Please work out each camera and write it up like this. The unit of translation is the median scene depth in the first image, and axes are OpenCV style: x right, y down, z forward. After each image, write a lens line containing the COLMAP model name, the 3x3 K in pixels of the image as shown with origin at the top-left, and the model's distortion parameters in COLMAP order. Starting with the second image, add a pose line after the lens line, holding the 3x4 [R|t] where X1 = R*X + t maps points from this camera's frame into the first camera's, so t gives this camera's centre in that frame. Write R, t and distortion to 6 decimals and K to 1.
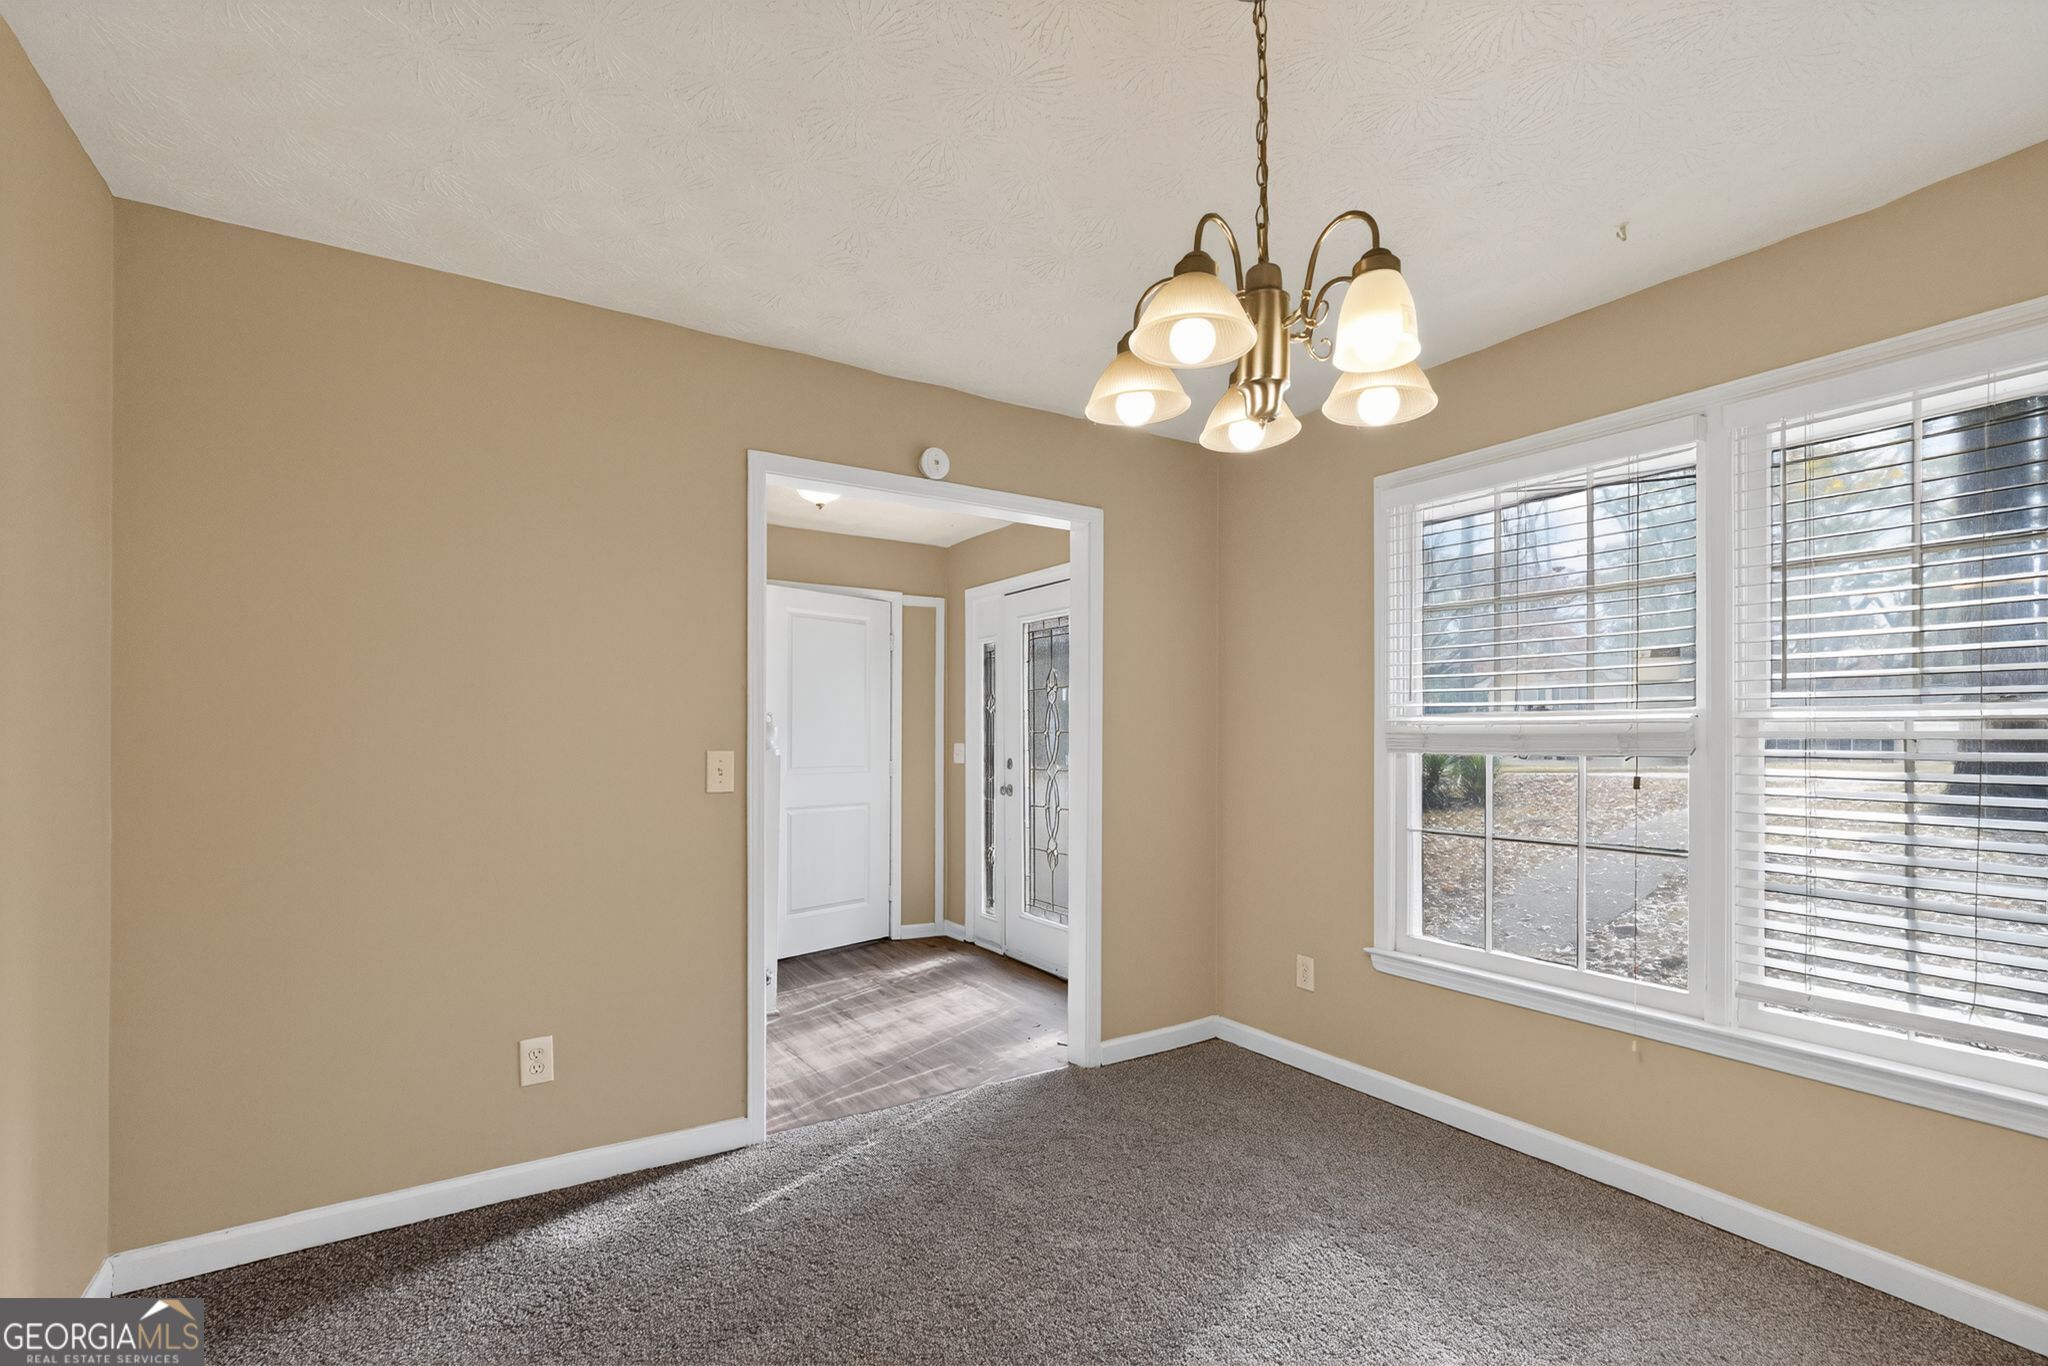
lens RADIAL K [[912.4, 0, 1020.9], [0, 912.4, 723.0], [0, 0, 1]] dist [-0.001692, 0.000606]
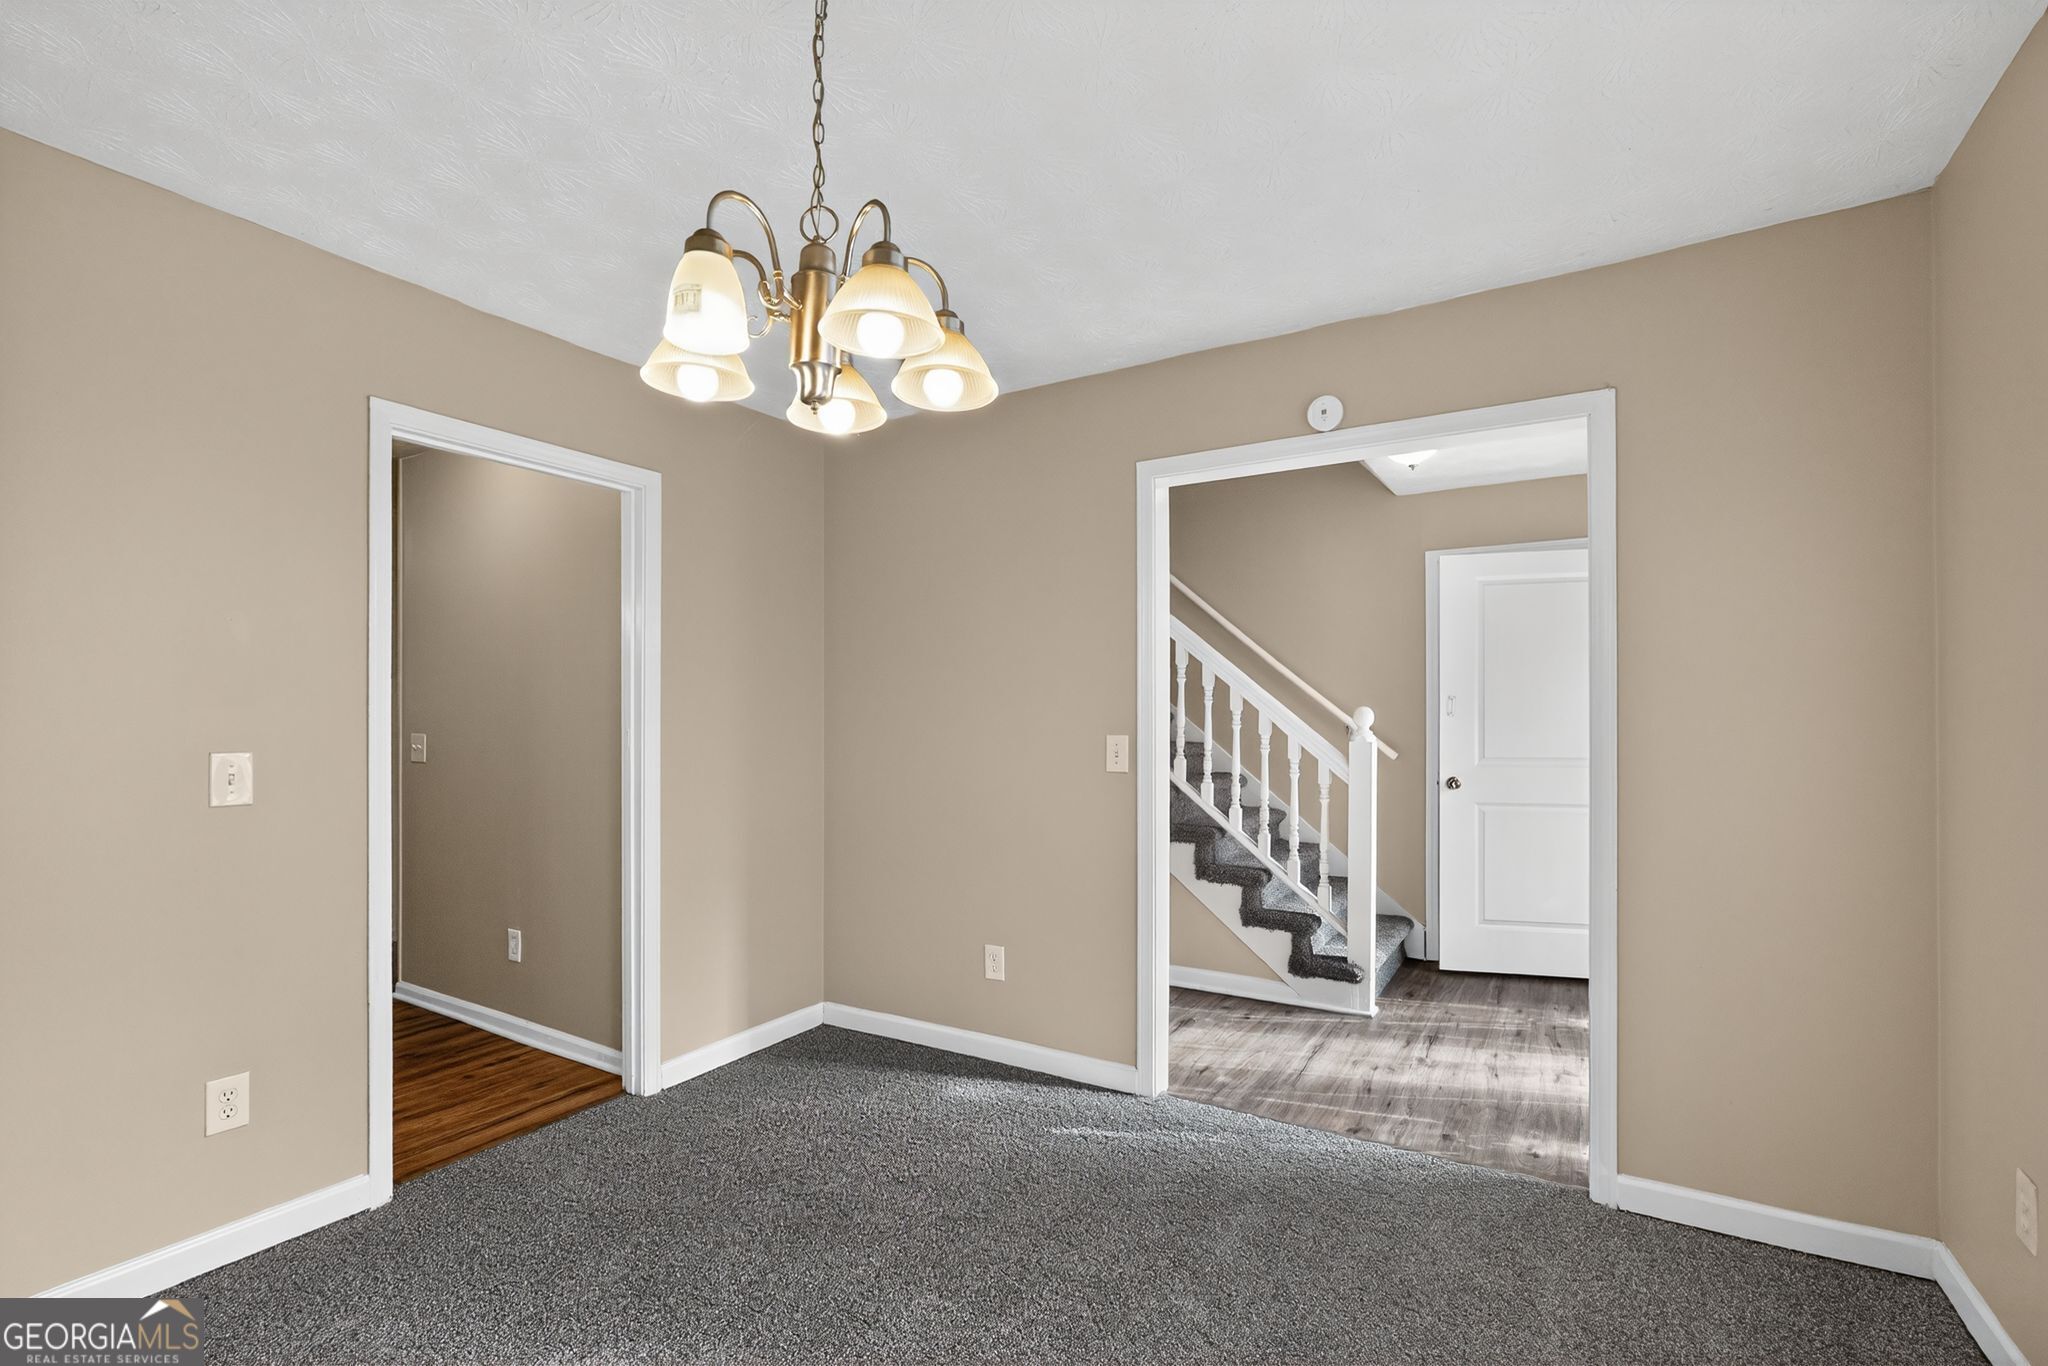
lens RADIAL K [[917.2, 0, 1022.0], [0, 917.2, 709.3], [0, 0, 1]] dist [-0.001864, 0.000994]
pose [[0.463948, -0.009981, -0.885806, 0.490046], [0.011464, 0.999920, -0.005262, 0.002356], [0.885788, -0.007714, 0.464026, 0.290342]]
